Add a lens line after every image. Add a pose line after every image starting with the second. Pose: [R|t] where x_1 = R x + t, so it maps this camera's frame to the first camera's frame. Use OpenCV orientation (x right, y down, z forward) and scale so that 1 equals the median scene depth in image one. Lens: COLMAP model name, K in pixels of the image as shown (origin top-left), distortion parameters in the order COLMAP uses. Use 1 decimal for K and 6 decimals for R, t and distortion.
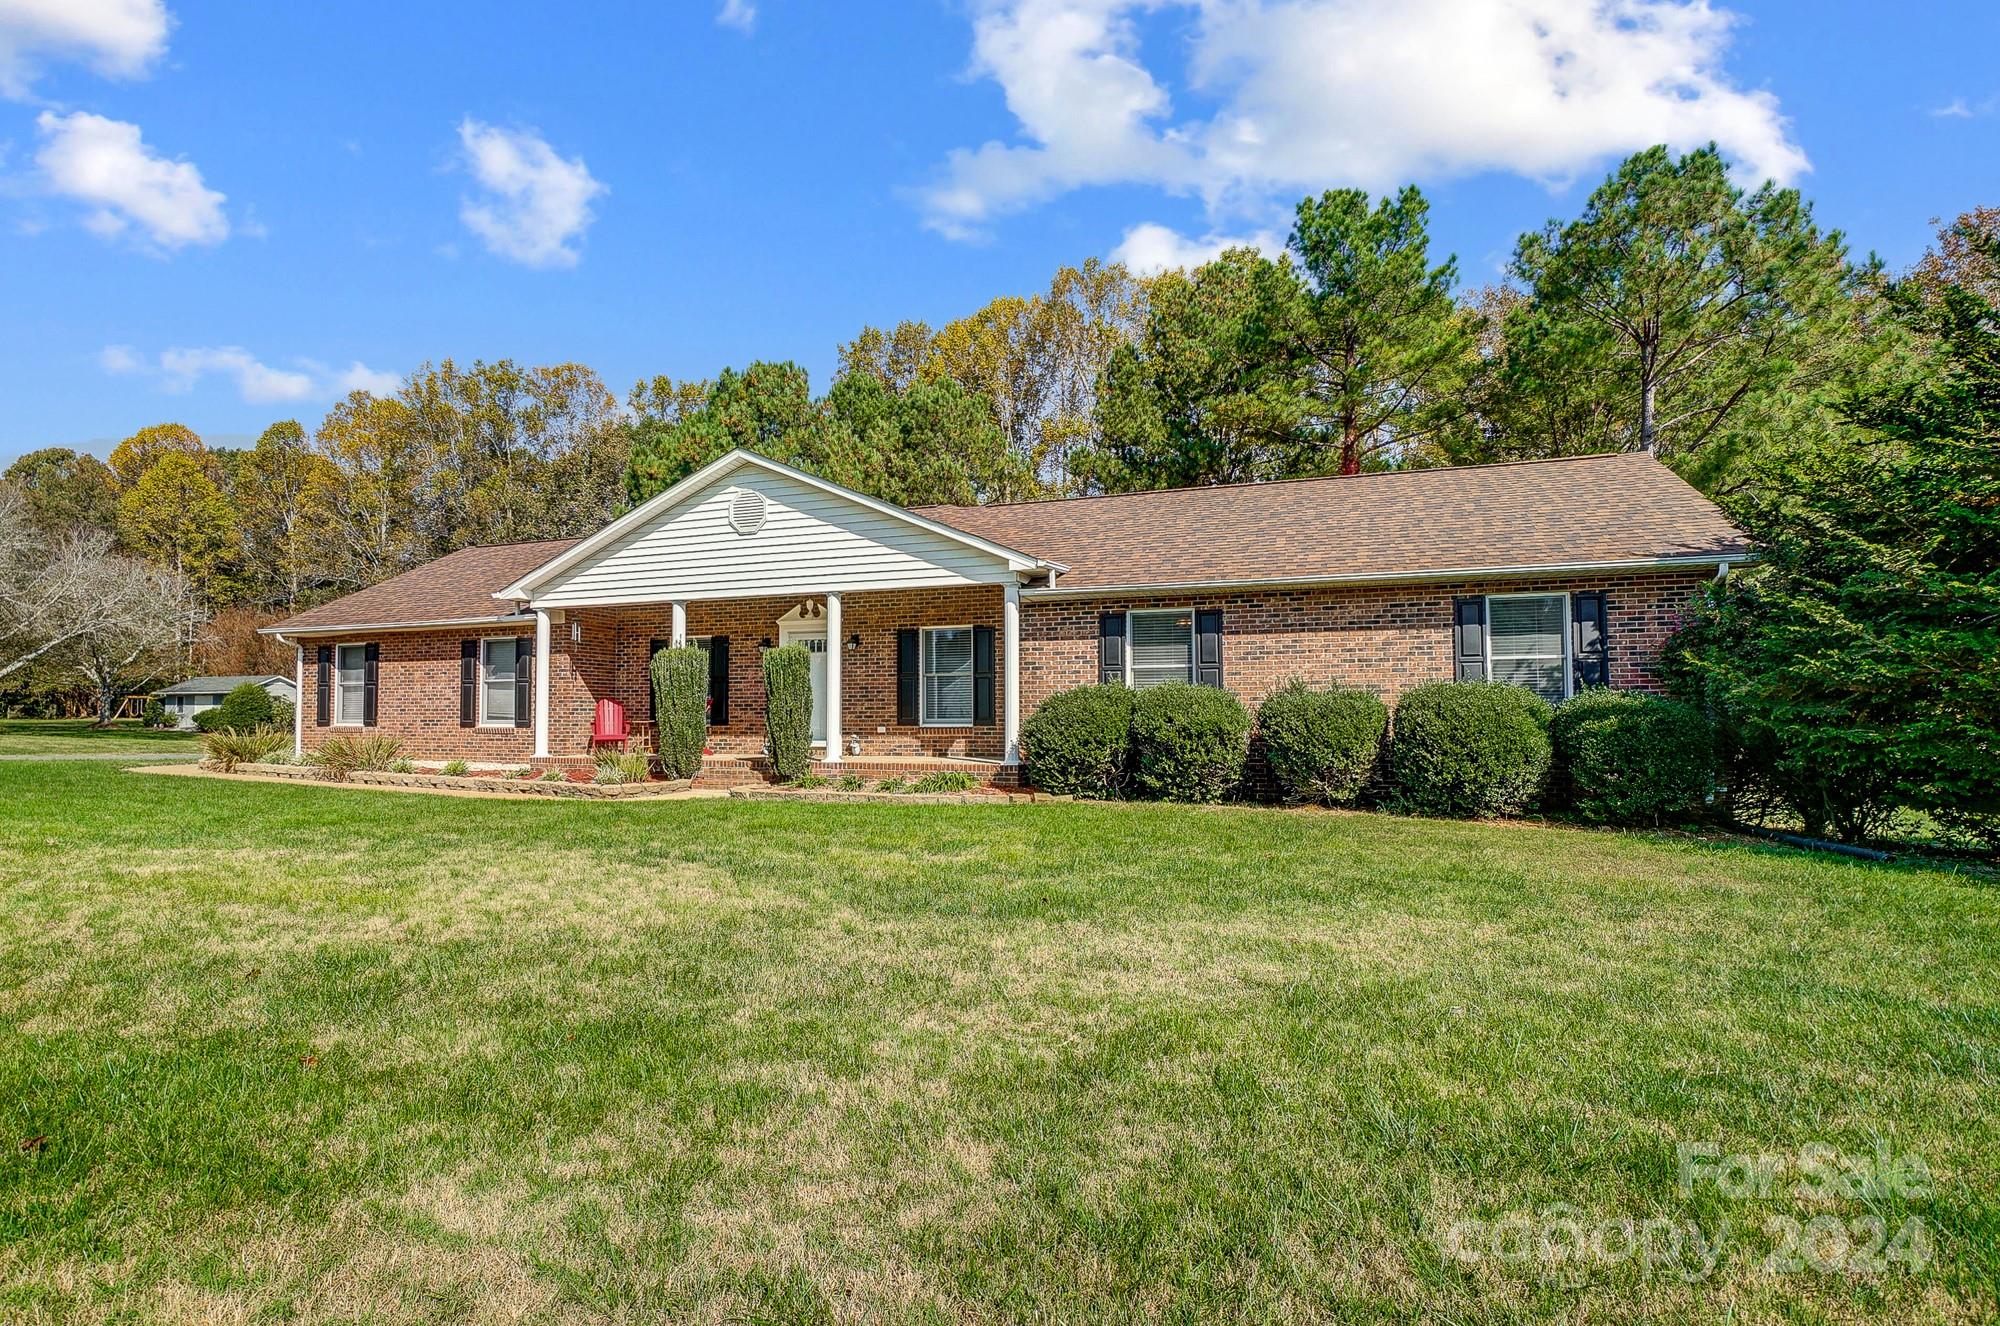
lens RADIAL K [[967.0, 0, 989.0], [0, 967.0, 689.0], [0, 0, 1]] dist [-0.040215, 0.000319]
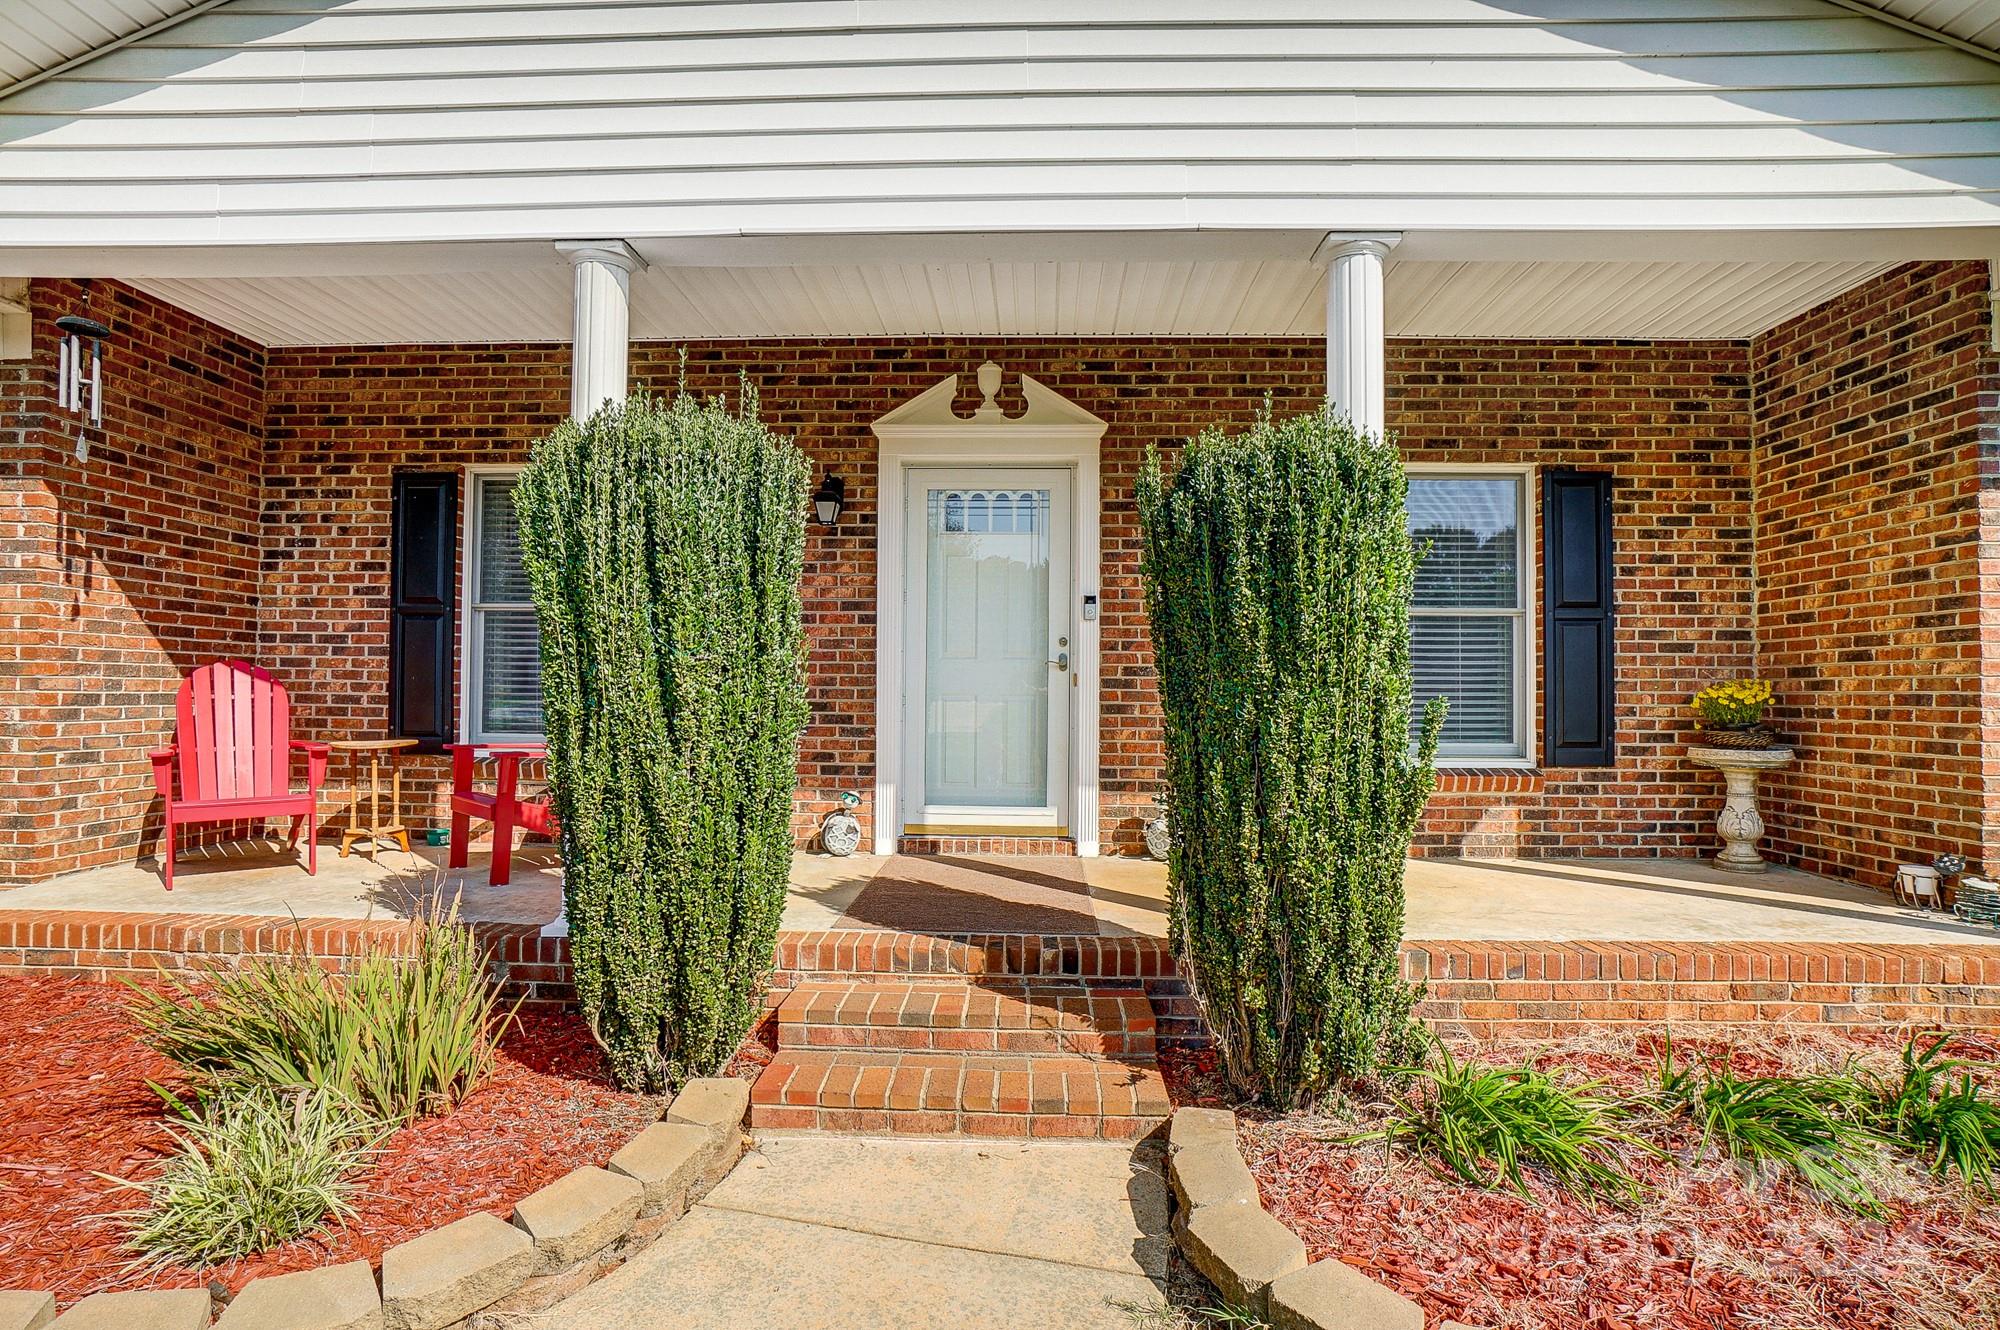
lens RADIAL K [[967.0, 0, 989.0], [0, 967.0, 691.0], [0, 0, 1]] dist [-0.040215, 0.000319]
pose [[0.948779, 0.011361, 0.315736, -0.299562], [-0.019978, 0.999511, 0.024069, 0.008208], [-0.315308, -0.029144, 0.948542, 0.736226]]
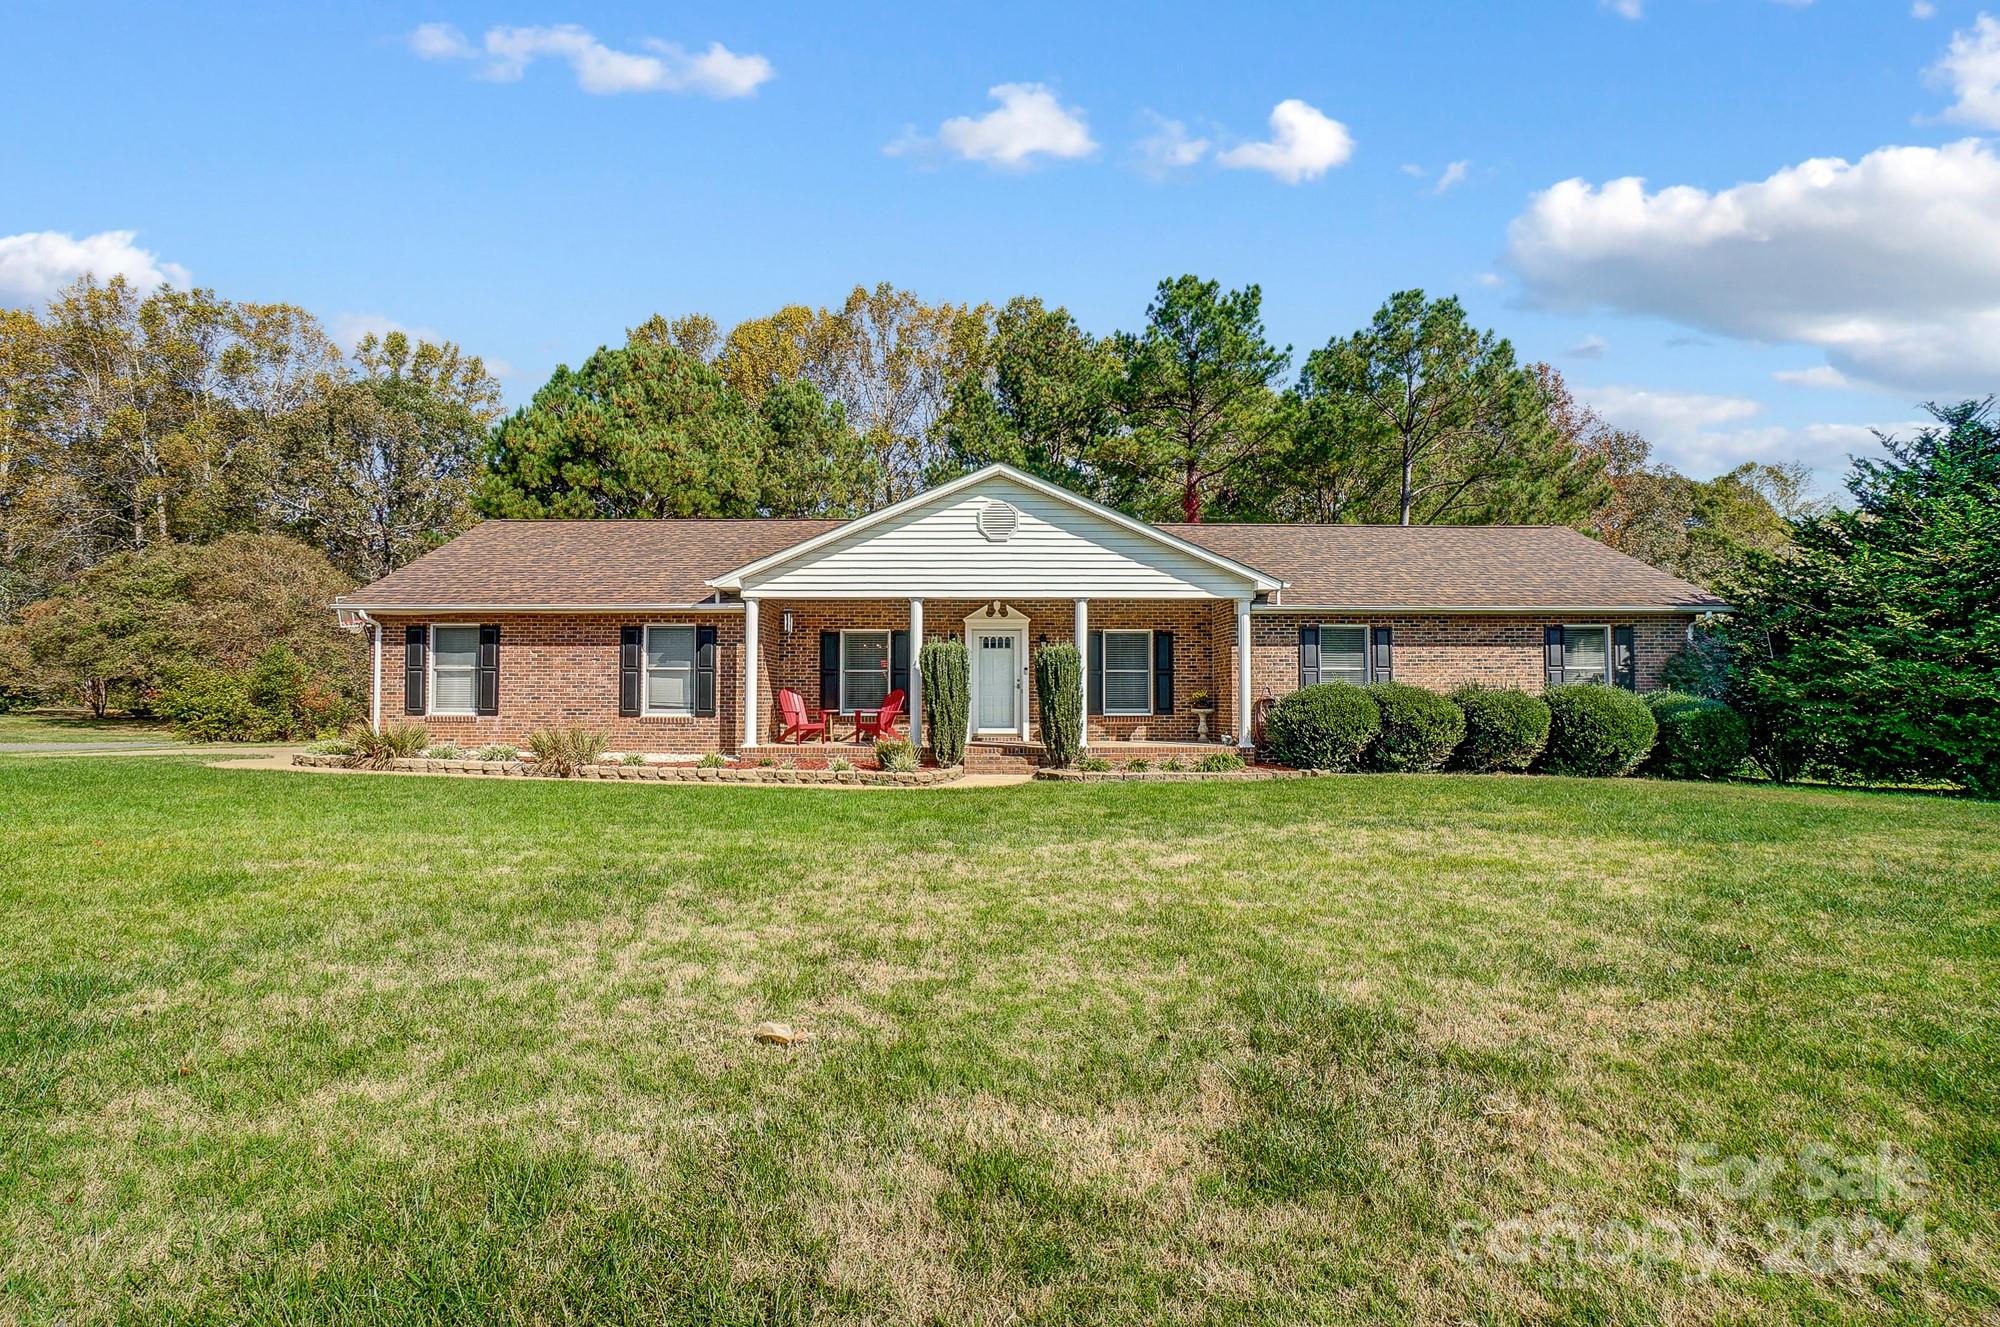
lens RADIAL K [[906.0, 0, 977.4], [0, 906.0, 675.2], [0, 0, 1]] dist [-0.063780, 0.026280]
pose [[0.935579, 0.013867, 0.352845, -0.602333], [-0.013559, 0.999902, -0.003344, -0.003693], [-0.352857, -0.001656, 0.935676, 0.040038]]
